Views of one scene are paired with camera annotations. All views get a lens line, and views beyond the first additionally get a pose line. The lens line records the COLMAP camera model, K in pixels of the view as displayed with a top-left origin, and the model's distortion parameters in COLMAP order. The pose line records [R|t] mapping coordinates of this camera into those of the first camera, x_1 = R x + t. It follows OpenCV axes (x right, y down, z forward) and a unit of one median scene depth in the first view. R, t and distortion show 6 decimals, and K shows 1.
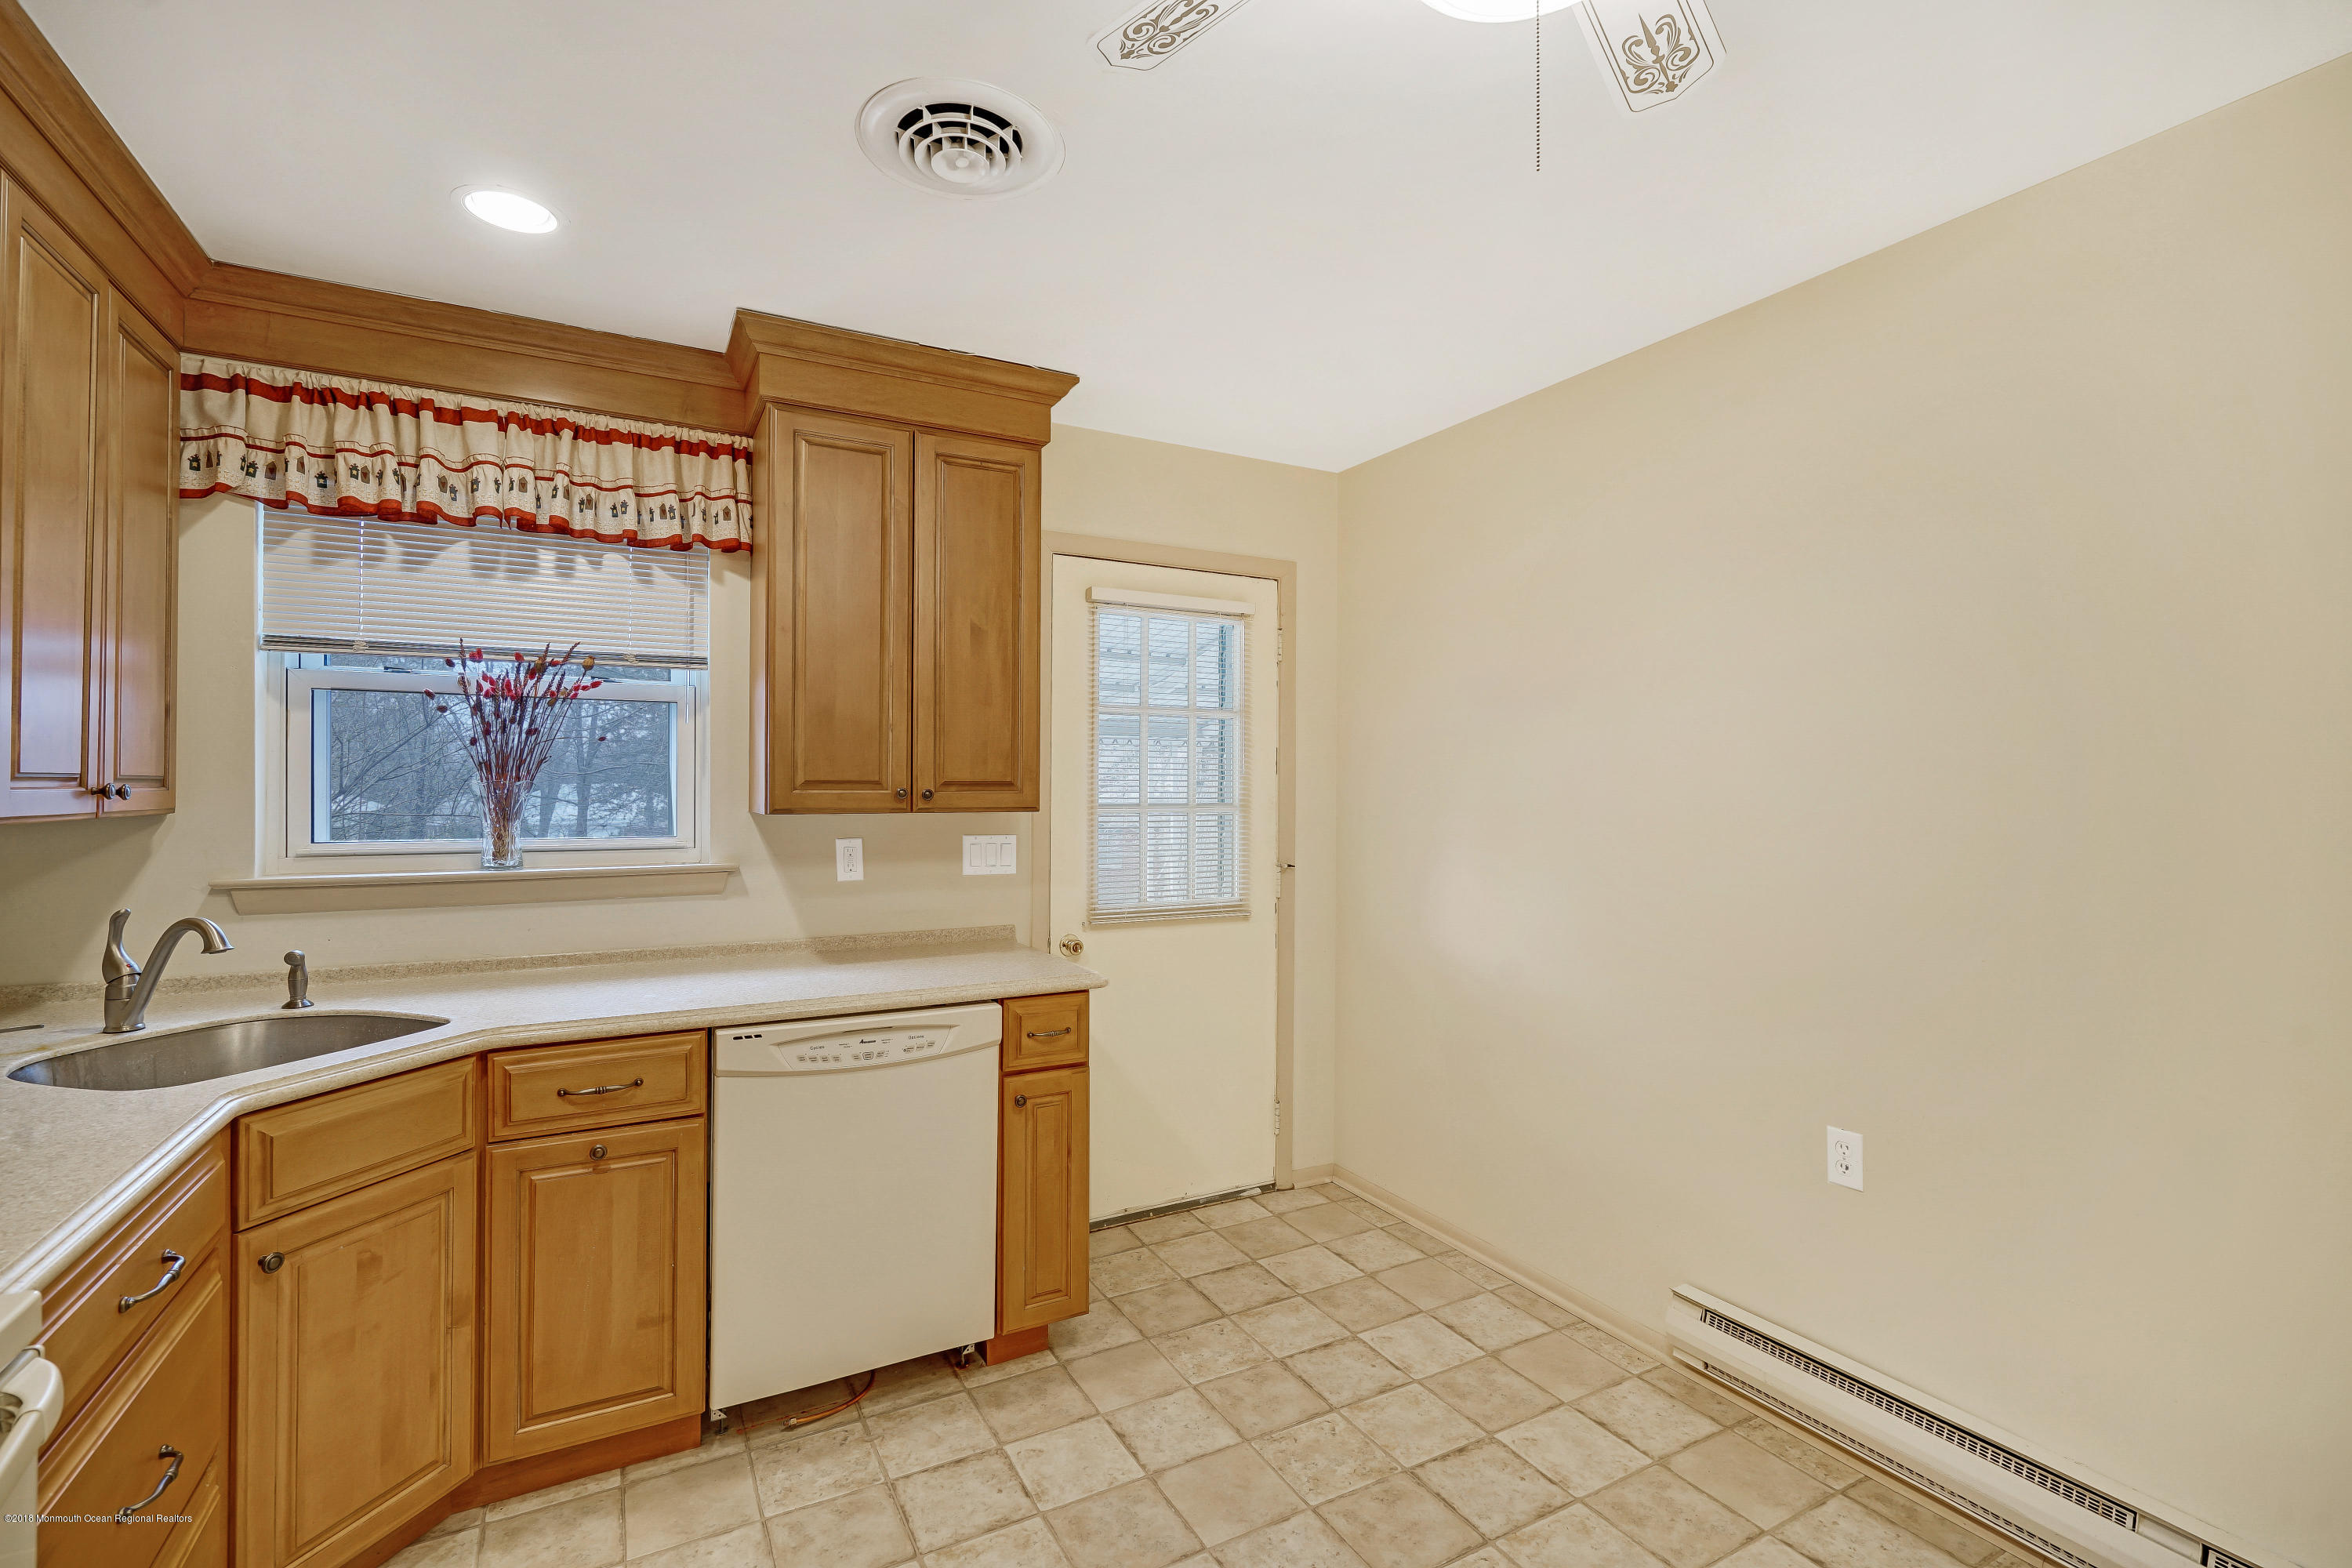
lens RADIAL K [[1051.7, 0, 1169.8], [0, 1051.7, 781.2], [0, 0, 1]] dist [-0.006998, 0.002911]
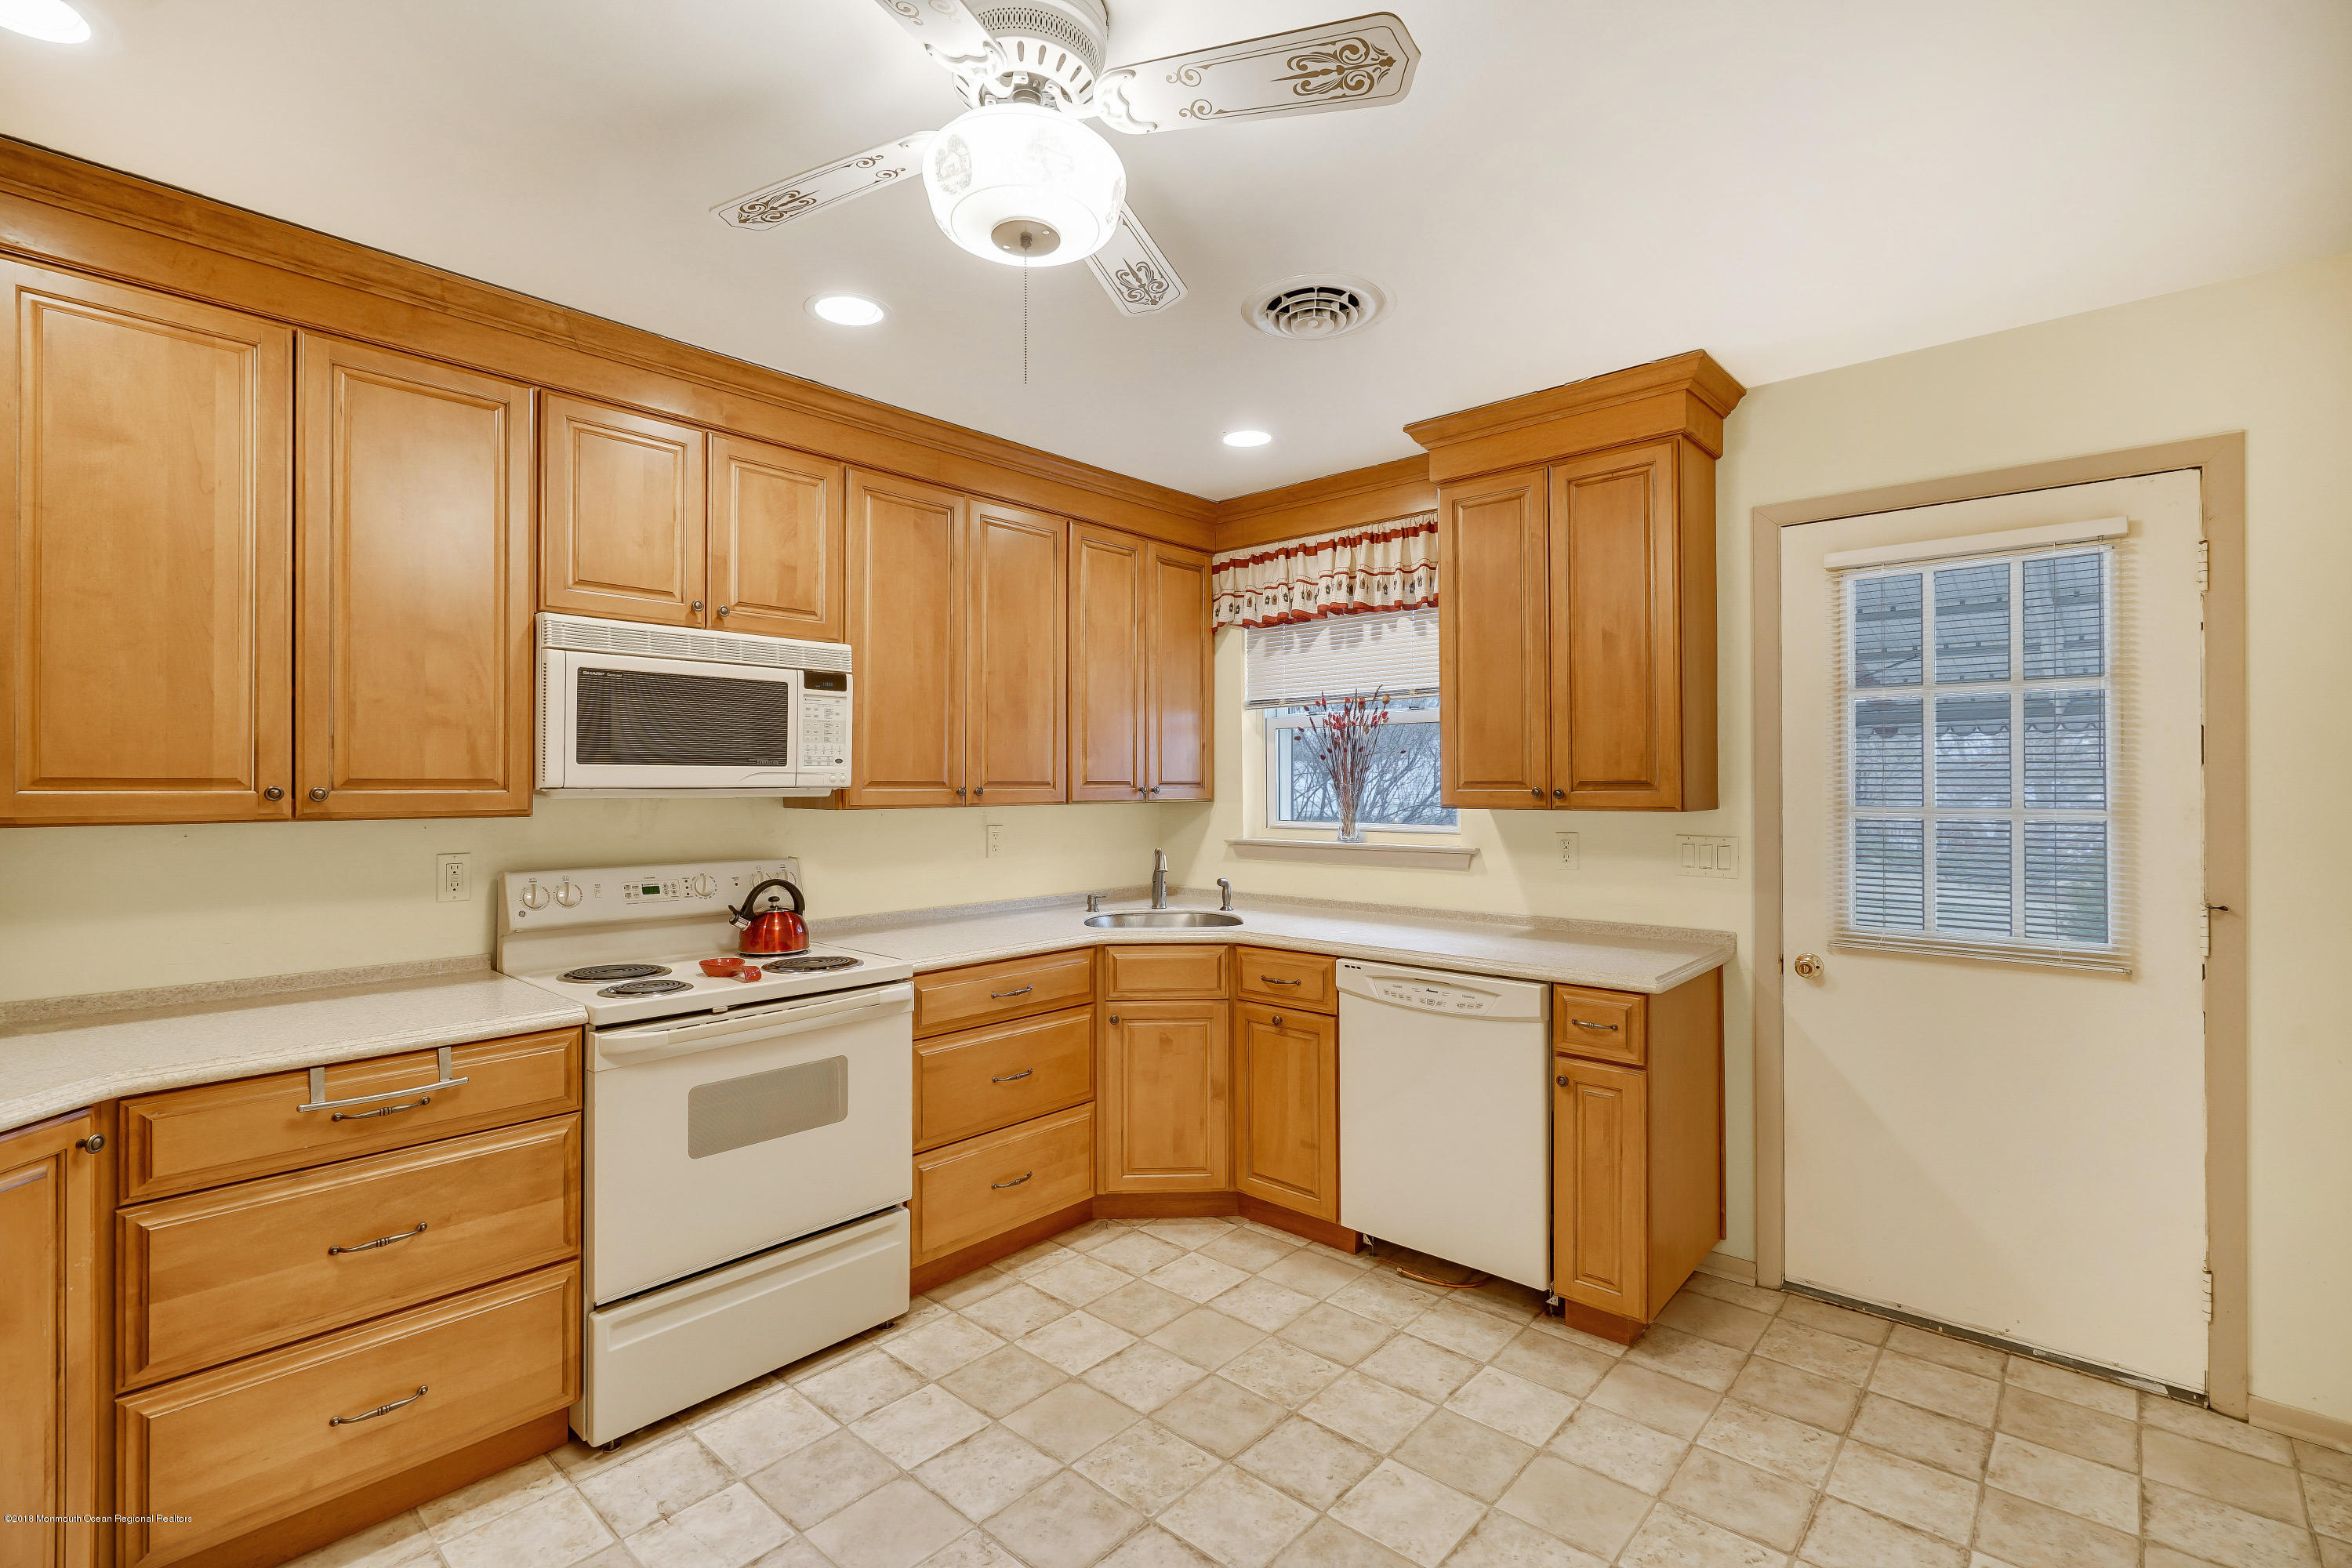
lens RADIAL K [[1051.7, 0, 1169.8], [0, 1051.7, 781.2], [0, 0, 1]] dist [-0.006998, 0.002911]
pose [[0.338309, -0.005491, -0.941019, 0.722538], [0.006951, 0.999970, -0.003336, 0.000674], [0.941009, -0.005413, 0.338338, 0.264471]]
